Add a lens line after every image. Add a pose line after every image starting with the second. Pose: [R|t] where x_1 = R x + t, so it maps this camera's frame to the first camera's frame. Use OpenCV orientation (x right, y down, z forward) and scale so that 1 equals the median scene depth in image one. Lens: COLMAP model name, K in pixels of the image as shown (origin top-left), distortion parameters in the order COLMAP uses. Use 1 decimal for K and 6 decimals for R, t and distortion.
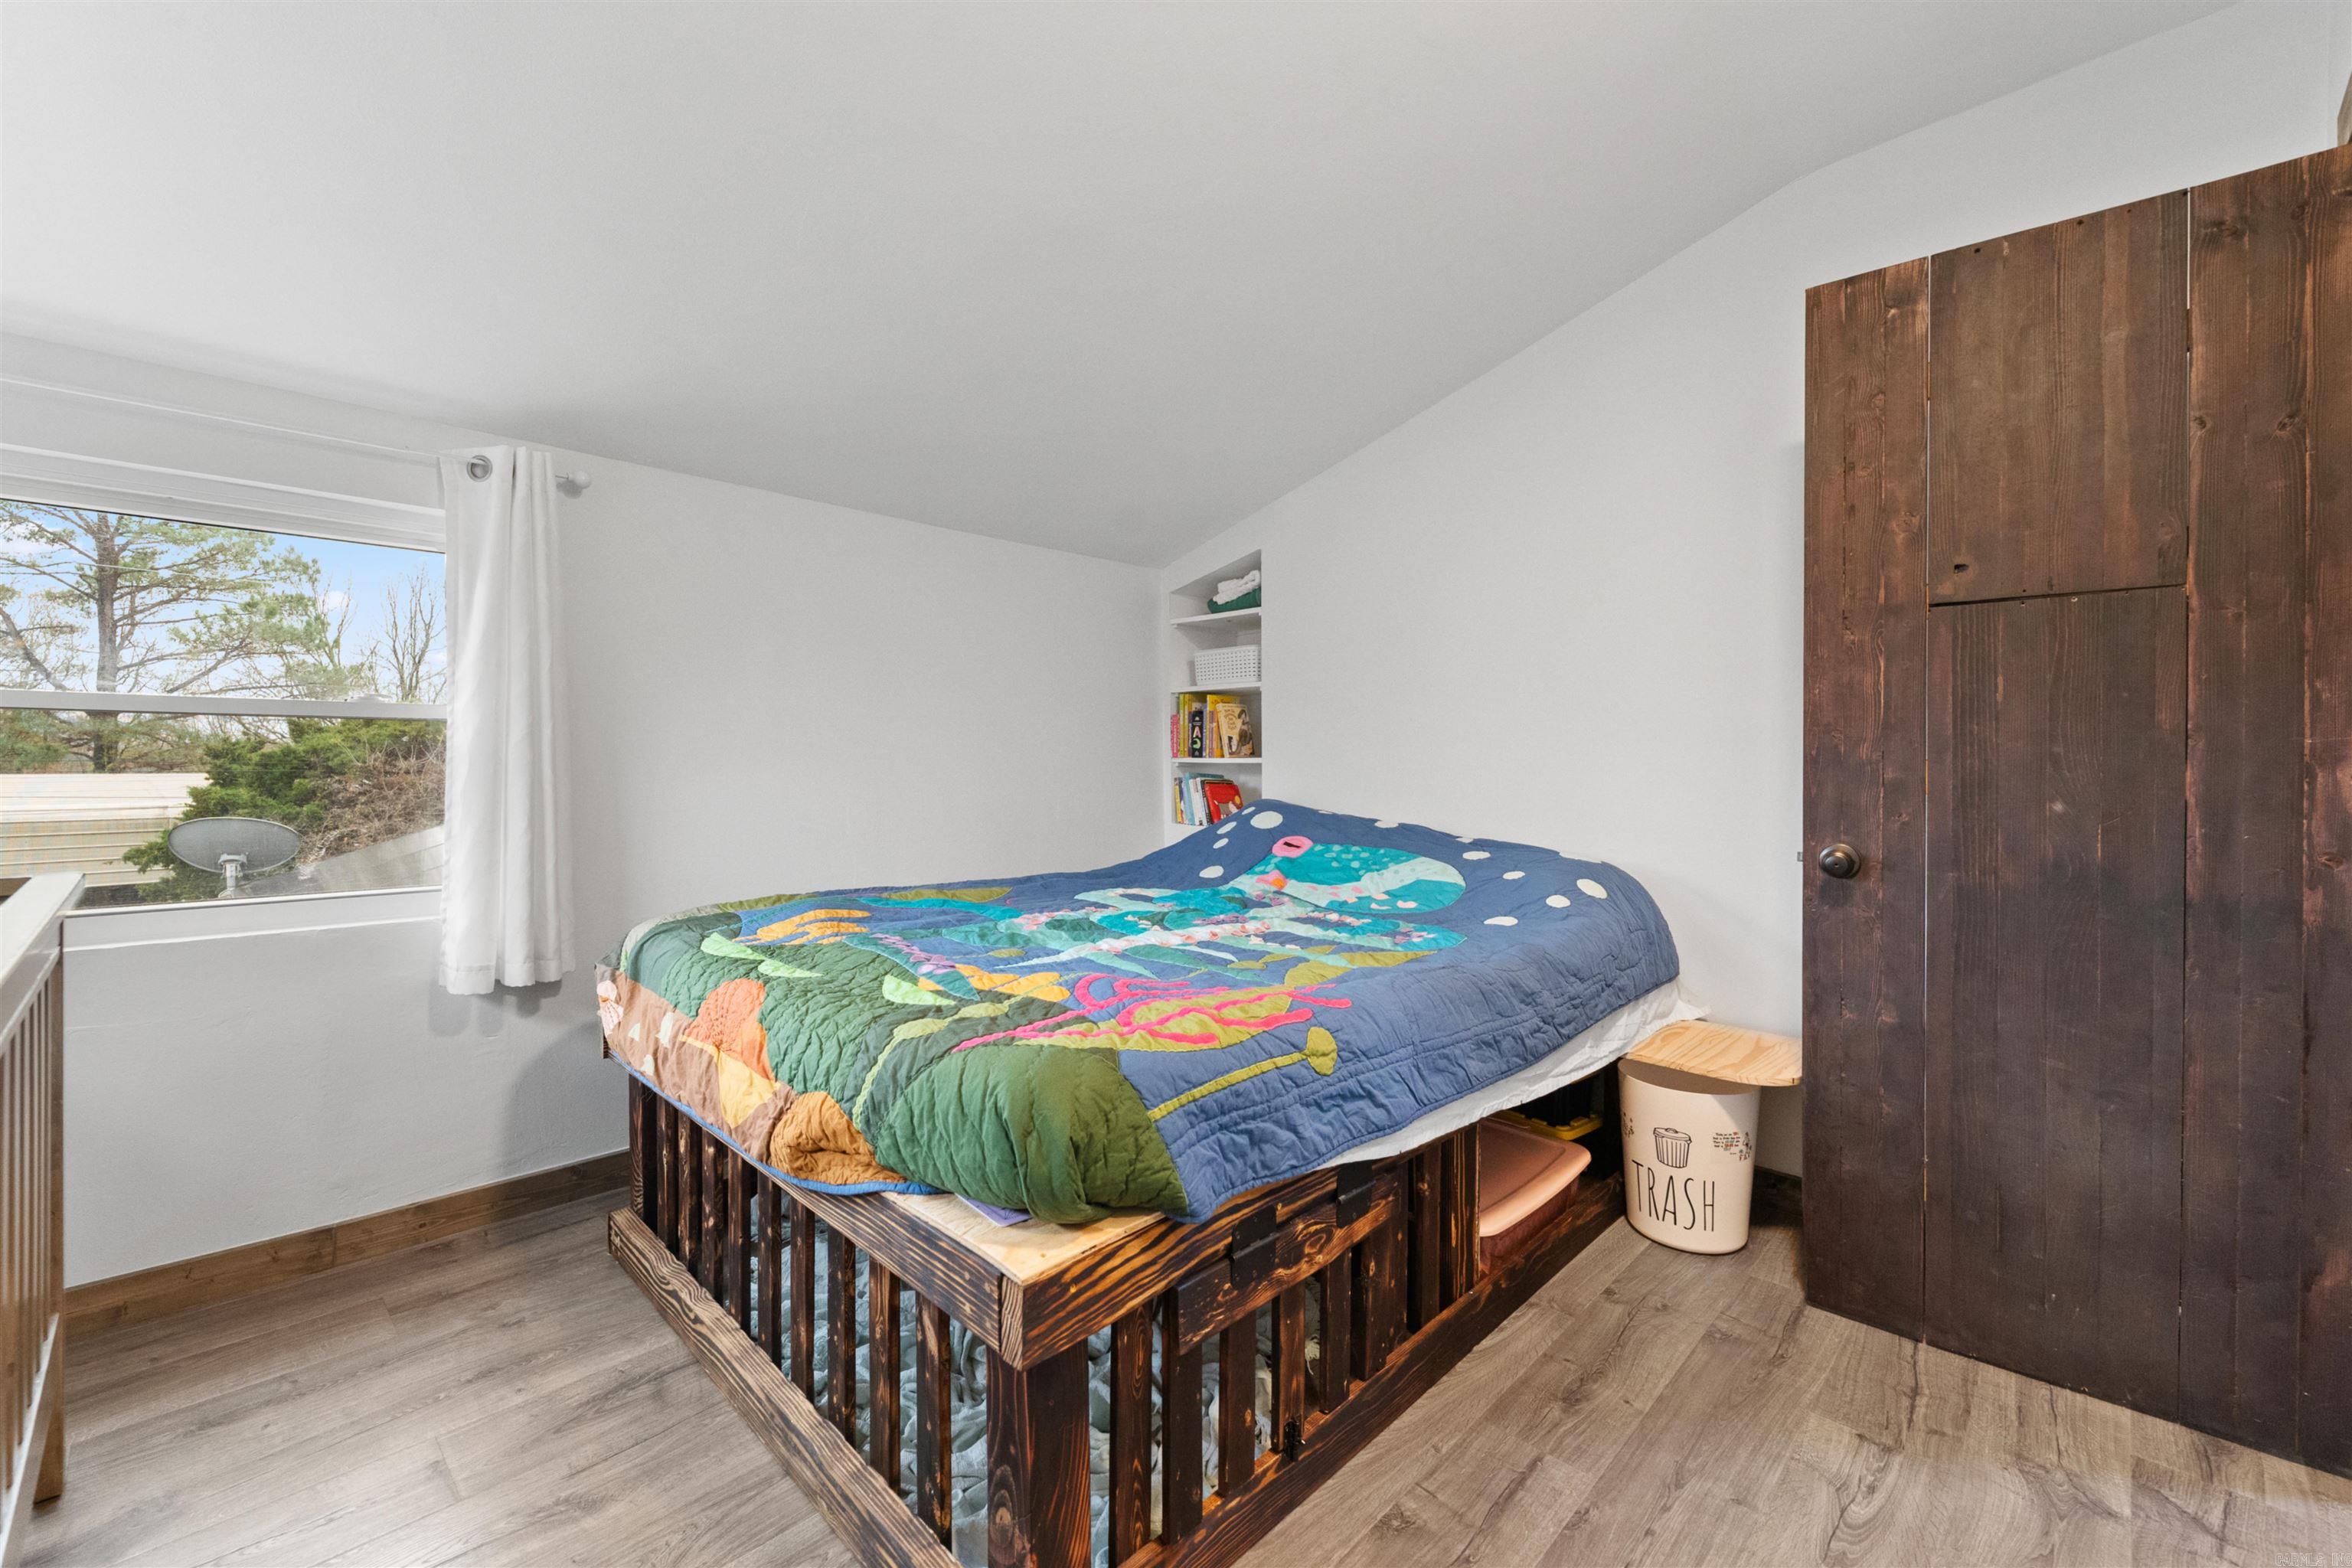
lens RADIAL K [[979.2, 0, 1175.8], [0, 979.2, 769.9], [0, 0, 1]] dist [0.008456, -0.003633]
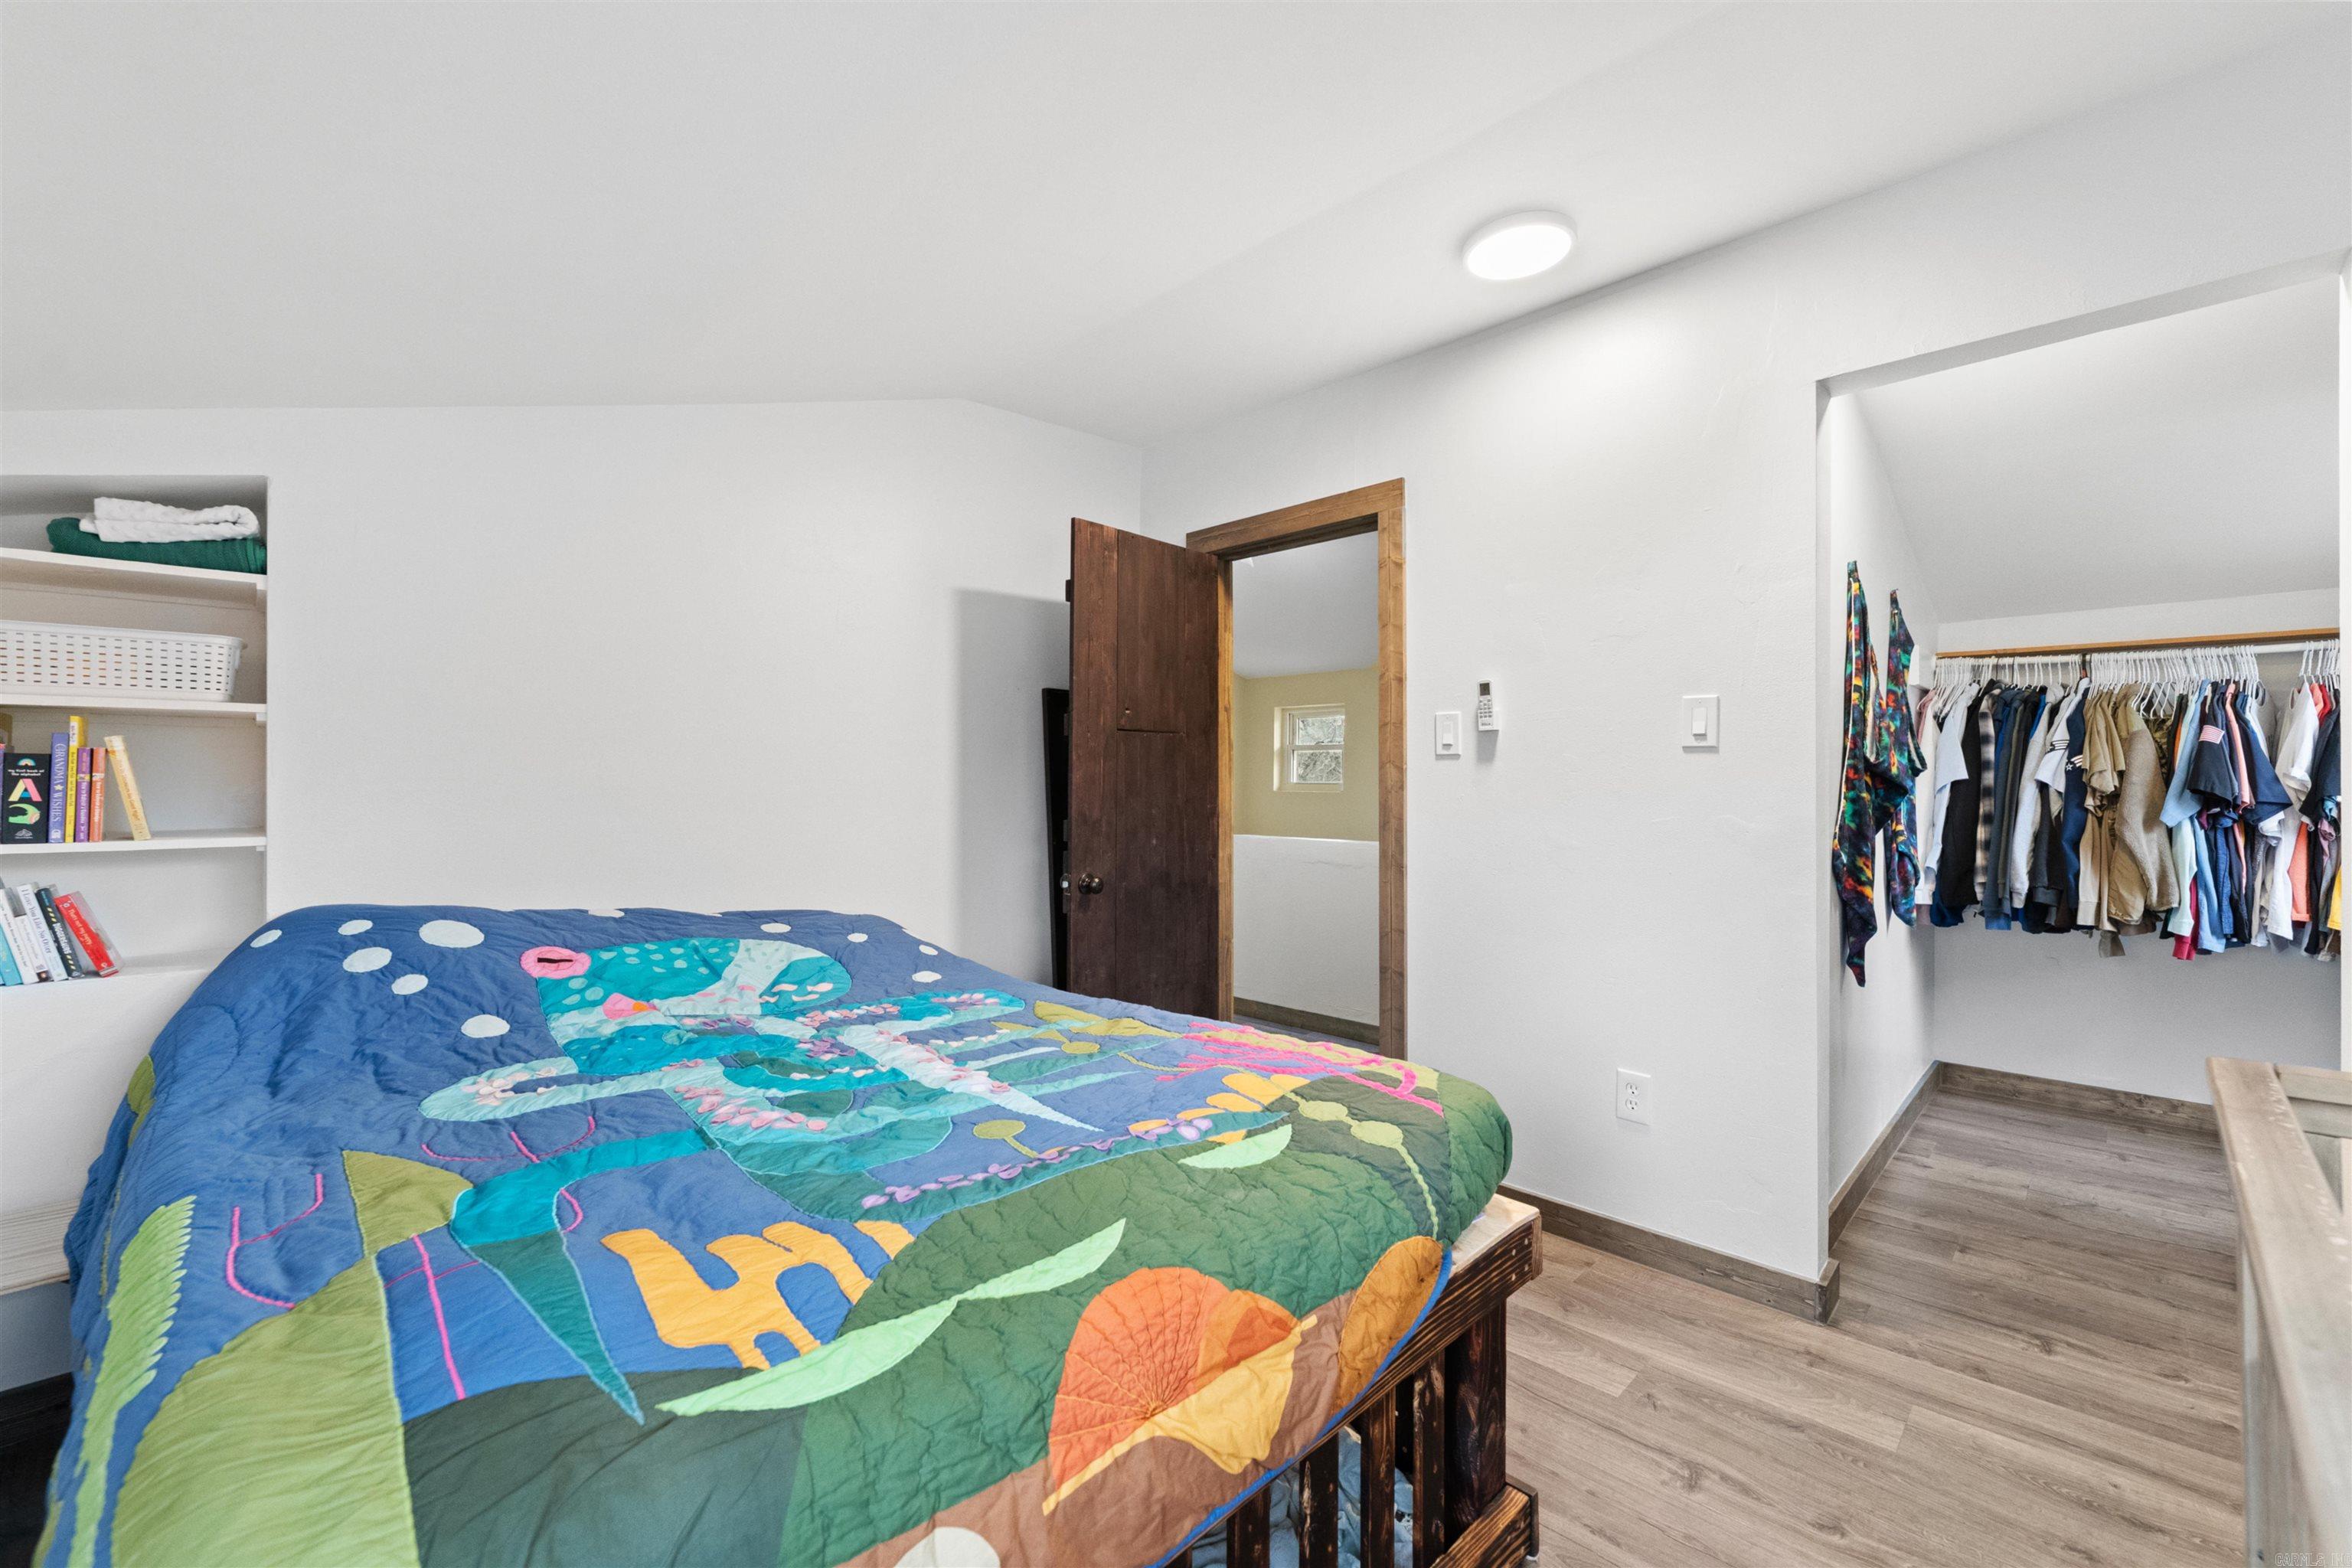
lens RADIAL K [[979.2, 0, 1176.0], [0, 979.2, 776.0], [0, 0, 1]] dist [0.008456, -0.003633]
pose [[0.002358, -0.000415, 0.999997, -0.494225], [0.005308, 0.999986, 0.000403, -0.045134], [-0.999983, 0.005307, 0.002360, 0.458217]]
